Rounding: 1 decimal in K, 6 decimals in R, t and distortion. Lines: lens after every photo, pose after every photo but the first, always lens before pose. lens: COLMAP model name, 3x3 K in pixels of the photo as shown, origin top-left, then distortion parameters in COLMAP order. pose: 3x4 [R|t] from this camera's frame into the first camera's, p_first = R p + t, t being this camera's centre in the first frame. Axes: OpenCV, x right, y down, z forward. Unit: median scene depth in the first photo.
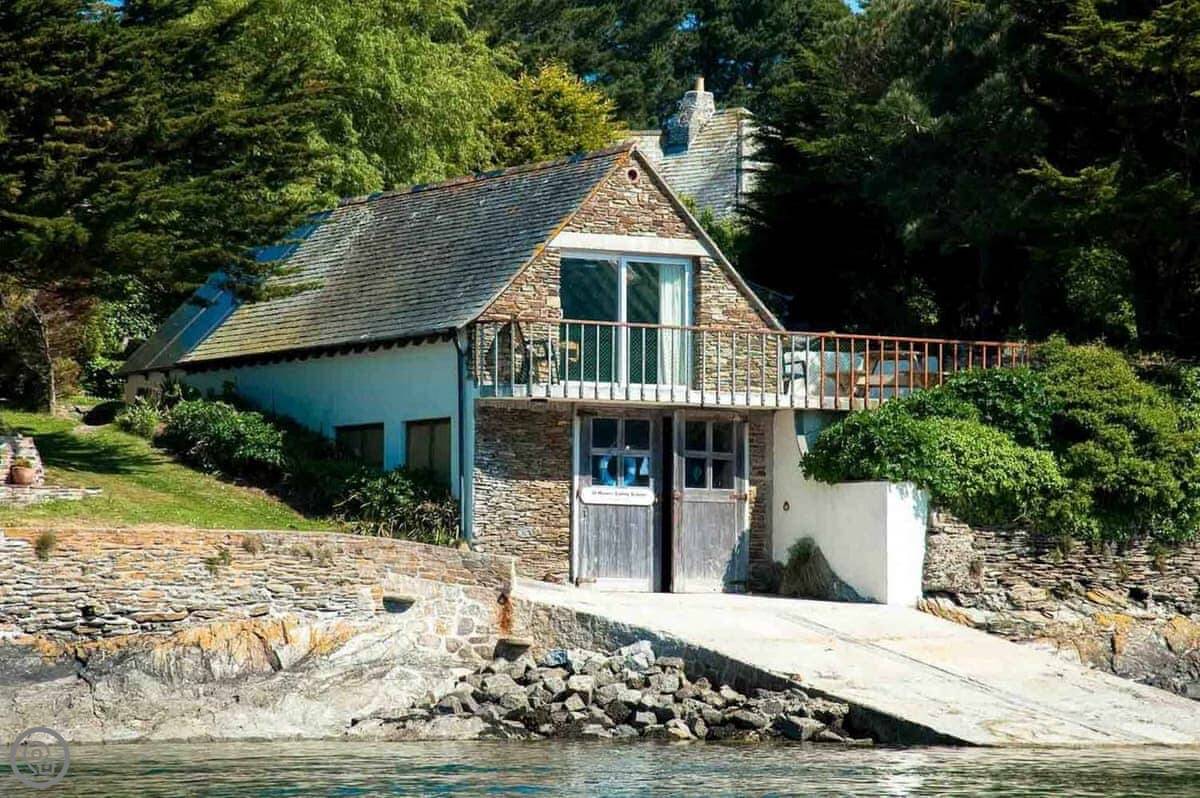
lens RADIAL K [[4199.1, 0, 597.8], [0, 4199.1, 401.2], [0, 0, 1]] dist [1.104525, 0.000000]
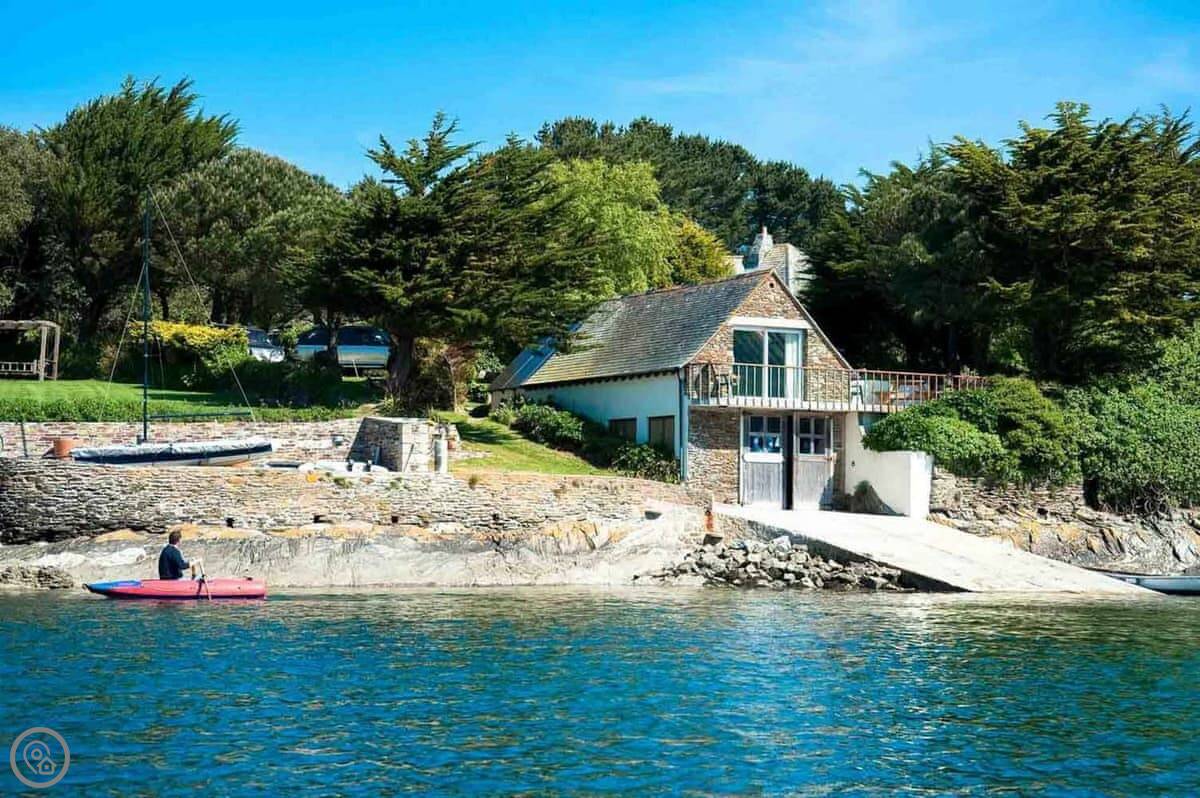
lens RADIAL K [[2345.9, 0, 593.3], [0, 2345.9, 401.7], [0, 0, 1]] dist [0.369513, 0.000000]
pose [[0.999539, 0.003806, -0.030123, -0.039057], [-0.003784, 0.999993, 0.000800, -0.002888], [0.030126, -0.000686, 0.999546, -0.042811]]
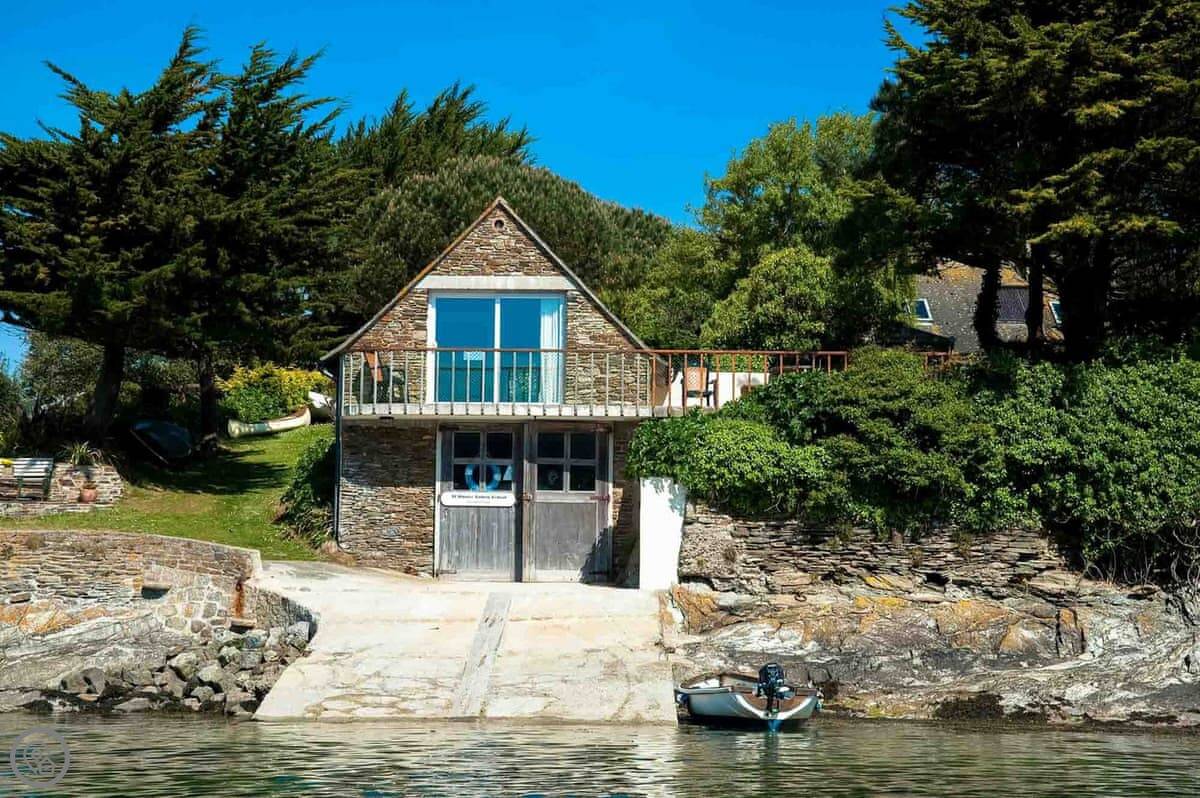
lens RADIAL K [[2345.9, 0, 608.7], [0, 2345.9, 394.4], [0, 0, 1]] dist [0.369513, 0.000000]
pose [[0.835653, -0.051865, -0.546803, 0.388127], [0.024222, 0.998043, -0.057649, 0.031823], [0.548723, 0.034930, 0.835274, 0.472942]]
